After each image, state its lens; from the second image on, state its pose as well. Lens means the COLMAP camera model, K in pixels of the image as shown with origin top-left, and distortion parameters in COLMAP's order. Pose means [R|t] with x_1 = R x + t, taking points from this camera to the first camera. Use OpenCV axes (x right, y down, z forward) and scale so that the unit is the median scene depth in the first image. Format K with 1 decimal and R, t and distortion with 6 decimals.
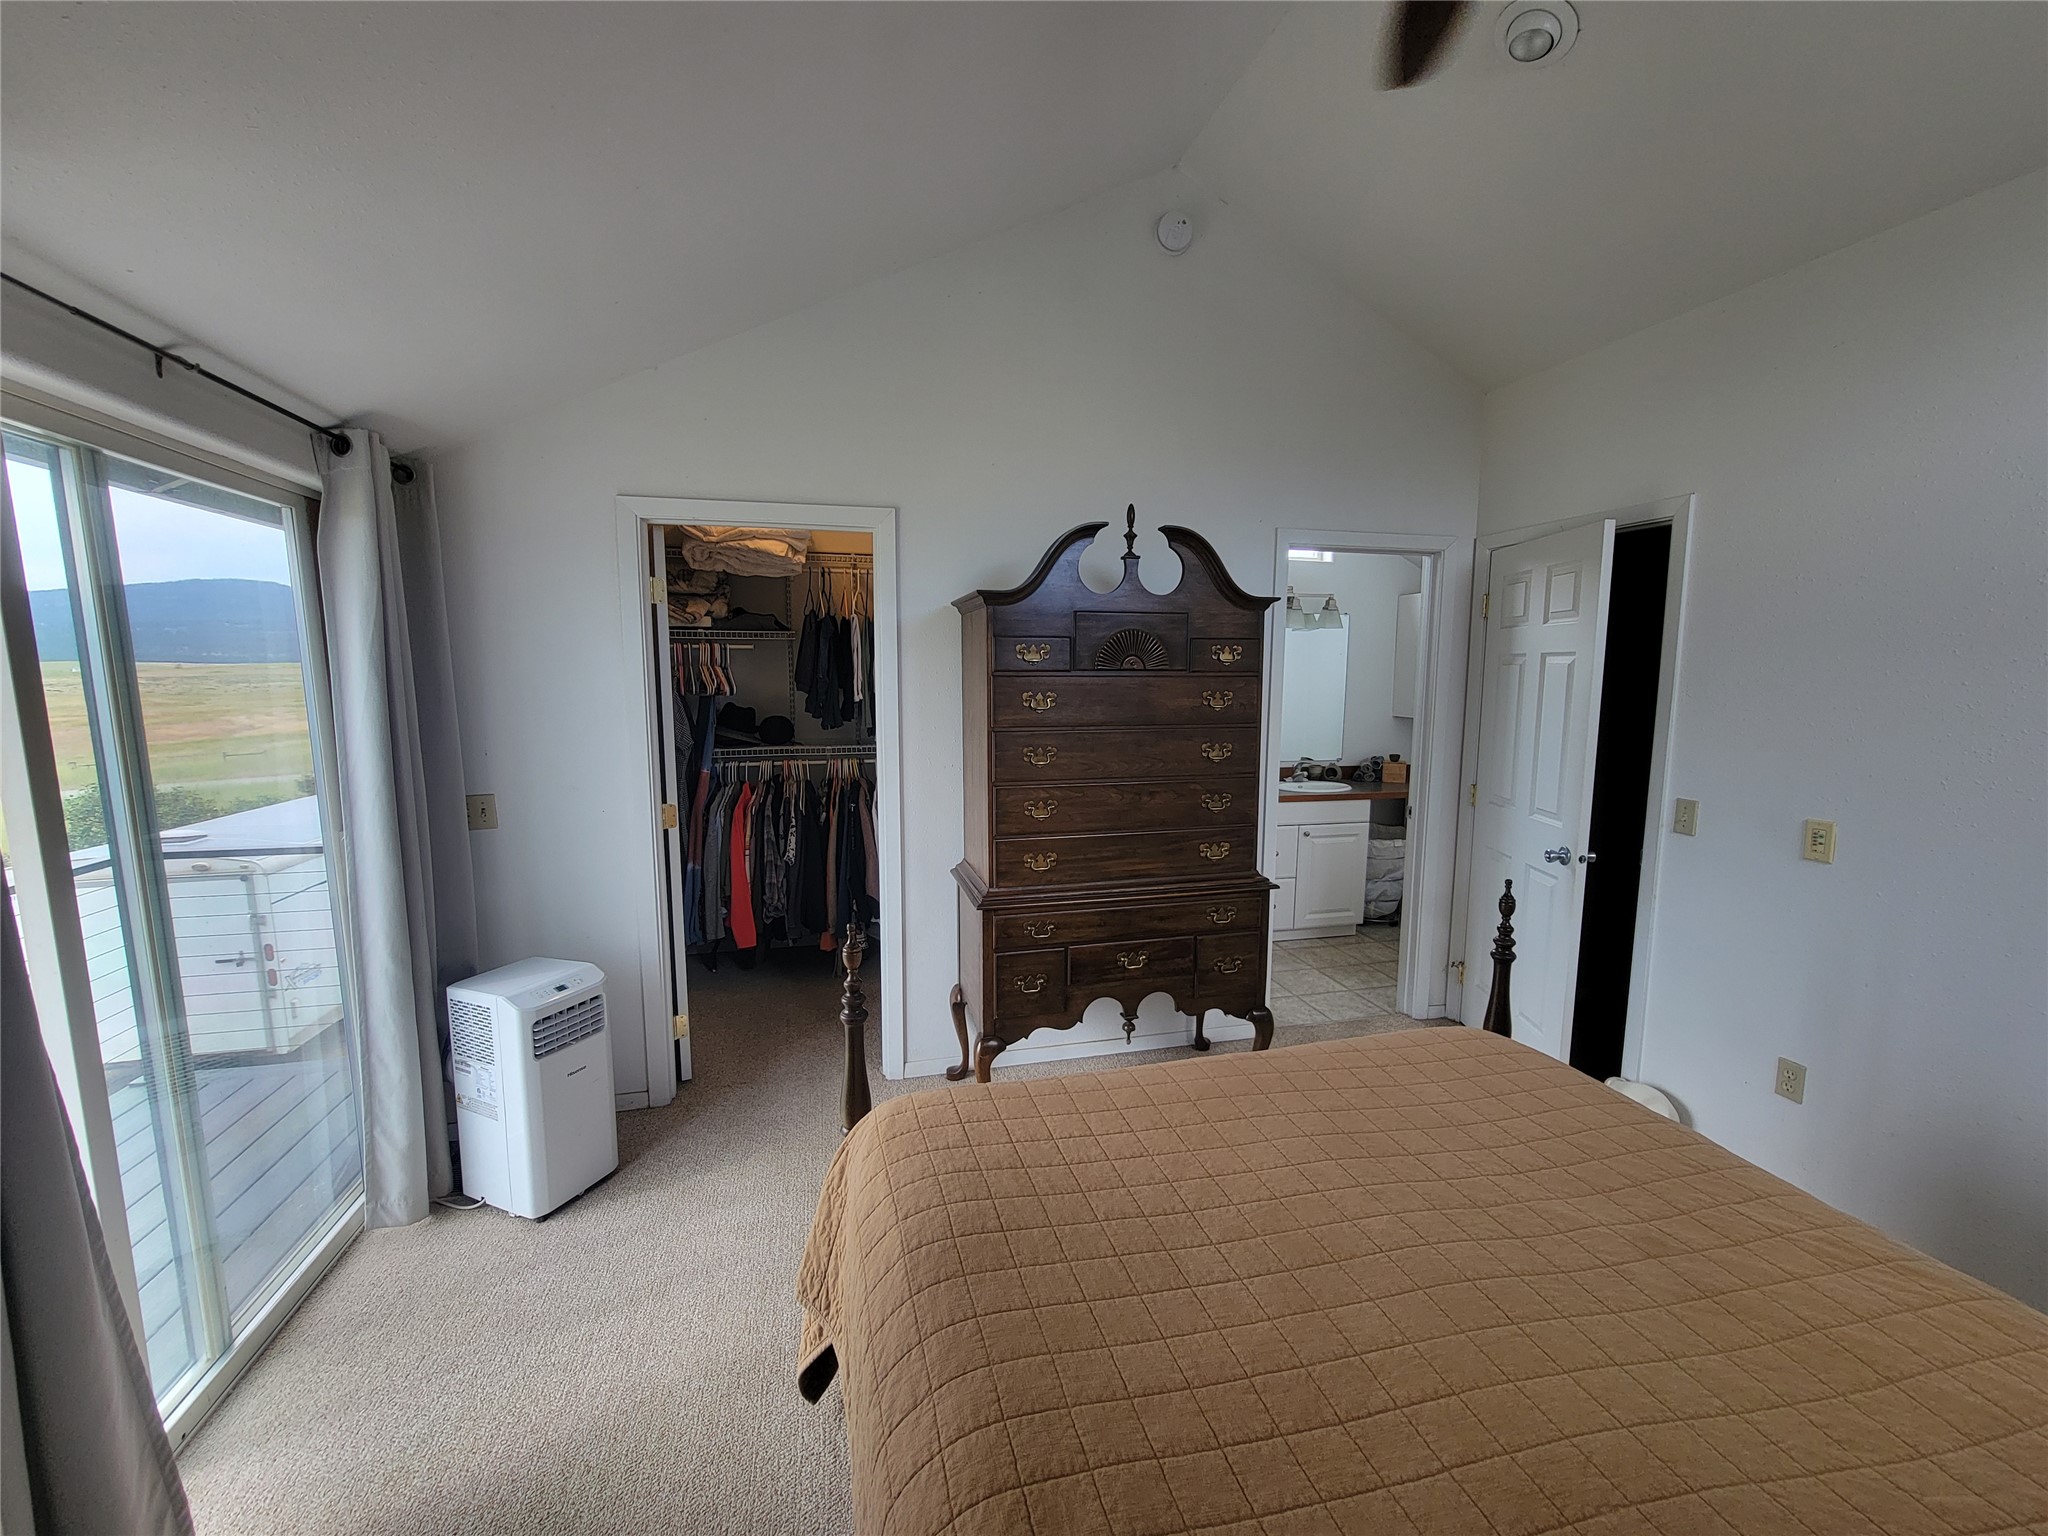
lens RADIAL K [[840.5, 0, 1021.0], [0, 840.5, 775.8], [0, 0, 1]] dist [0.001543, 0.000473]
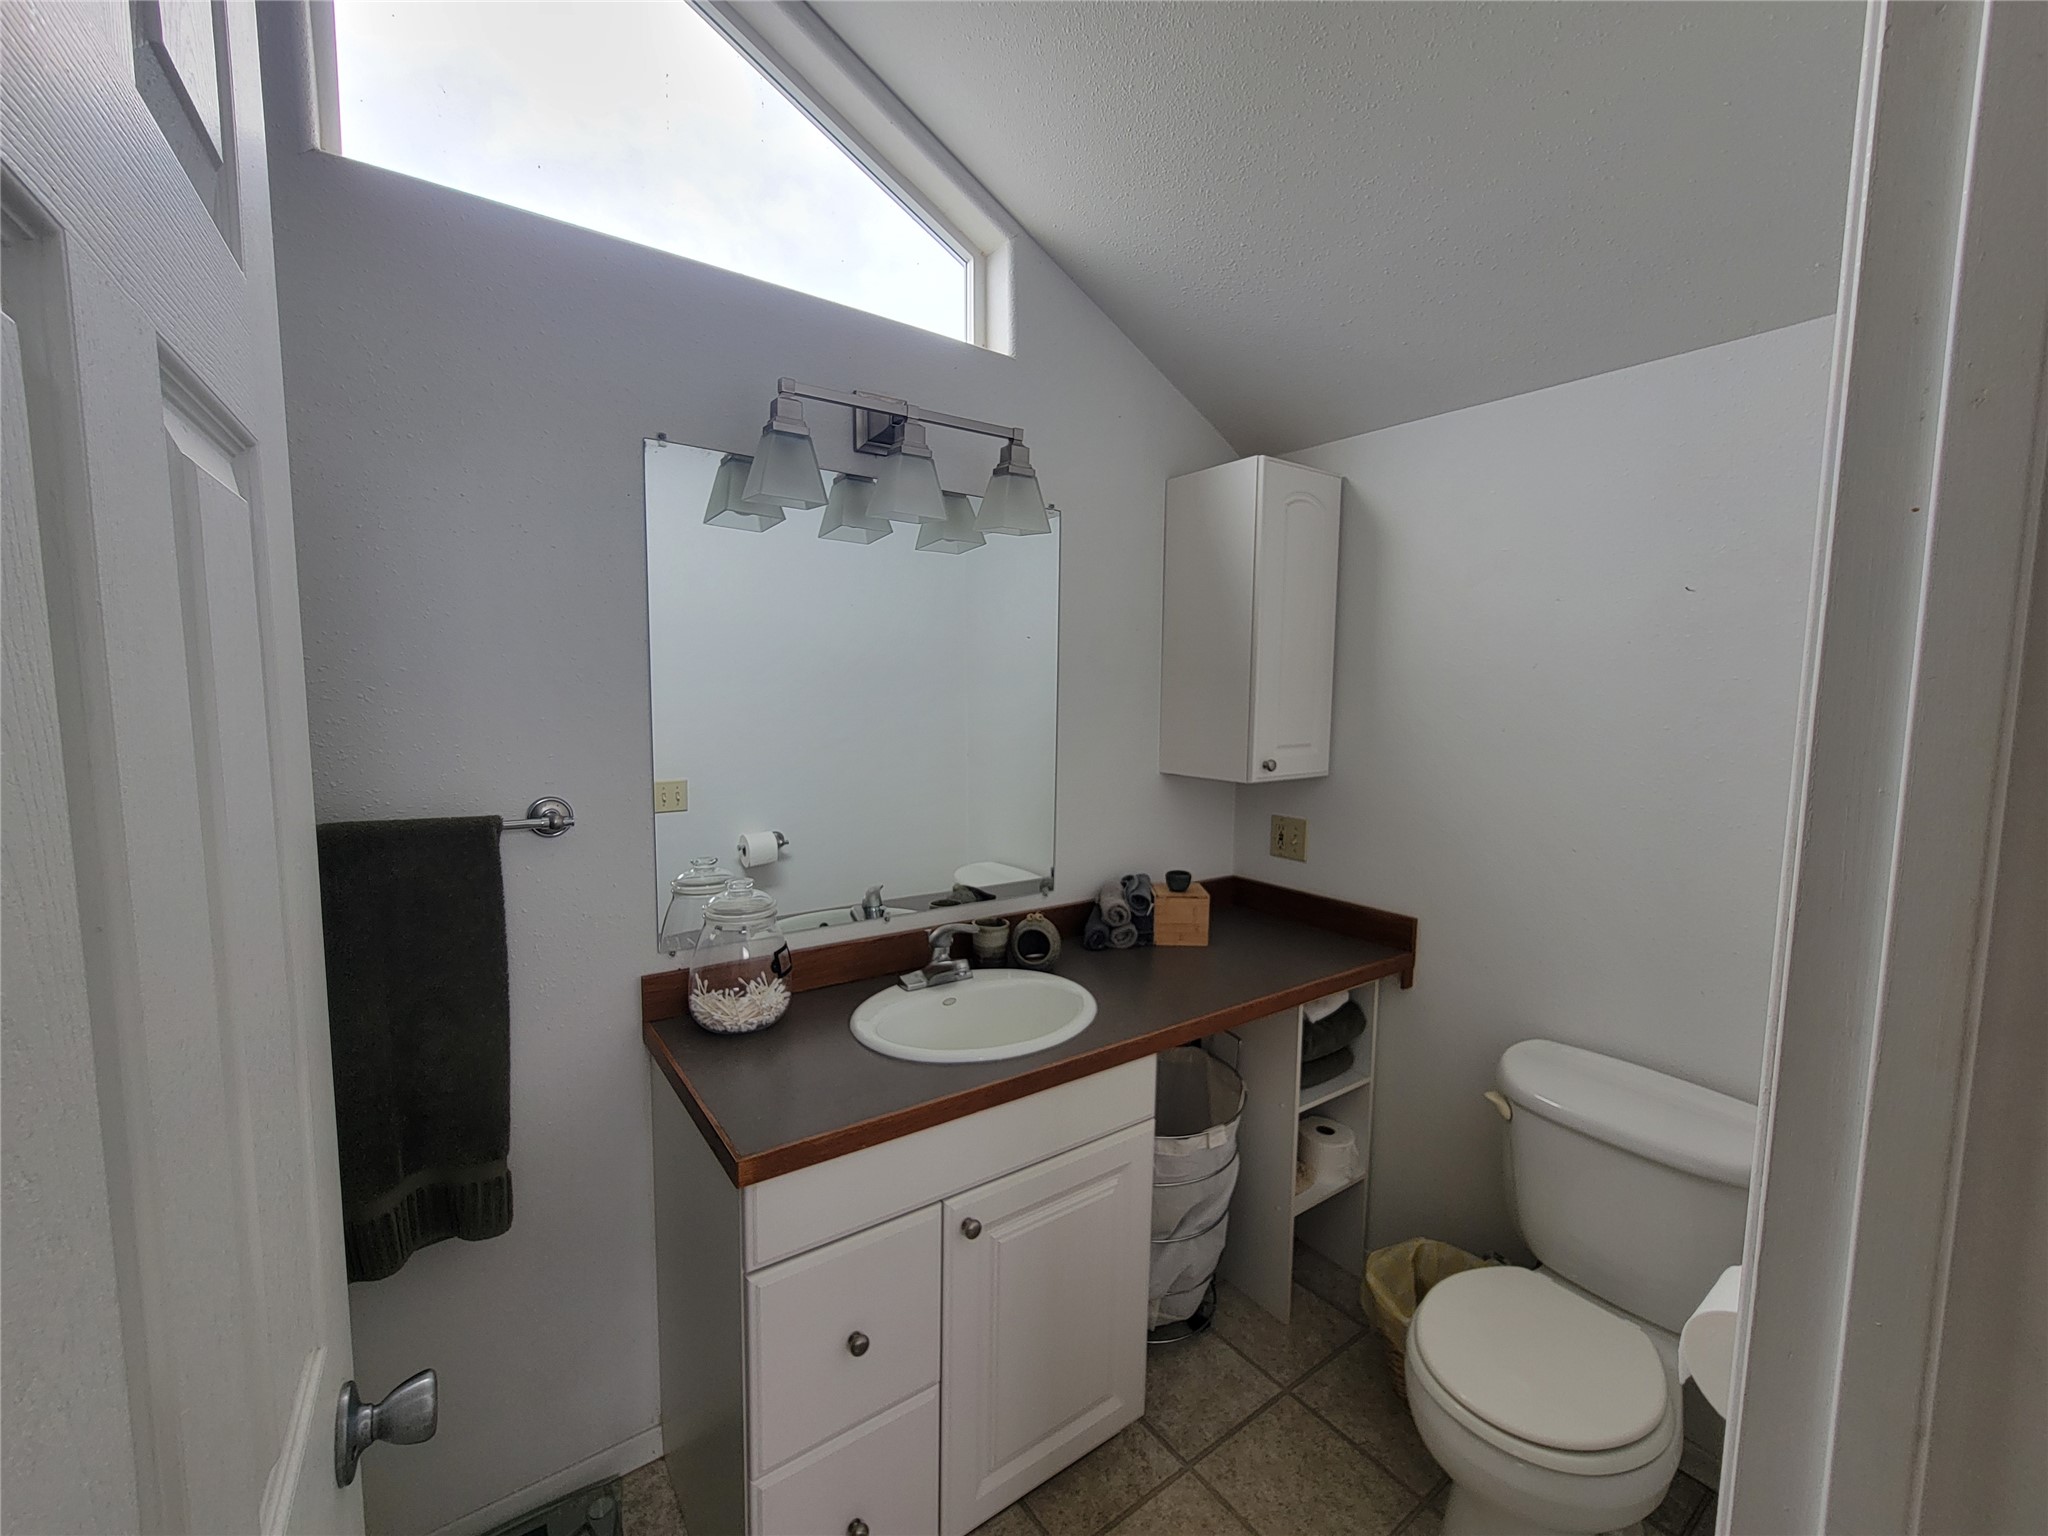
lens RADIAL K [[840.5, 0, 1025.2], [0, 840.5, 766.6], [0, 0, 1]] dist [0.001543, 0.000473]
pose [[0.930766, -0.030850, 0.364311, 0.236141], [0.040121, 0.999034, -0.017905, -0.072556], [-0.363407, 0.031281, 0.931105, 0.661736]]
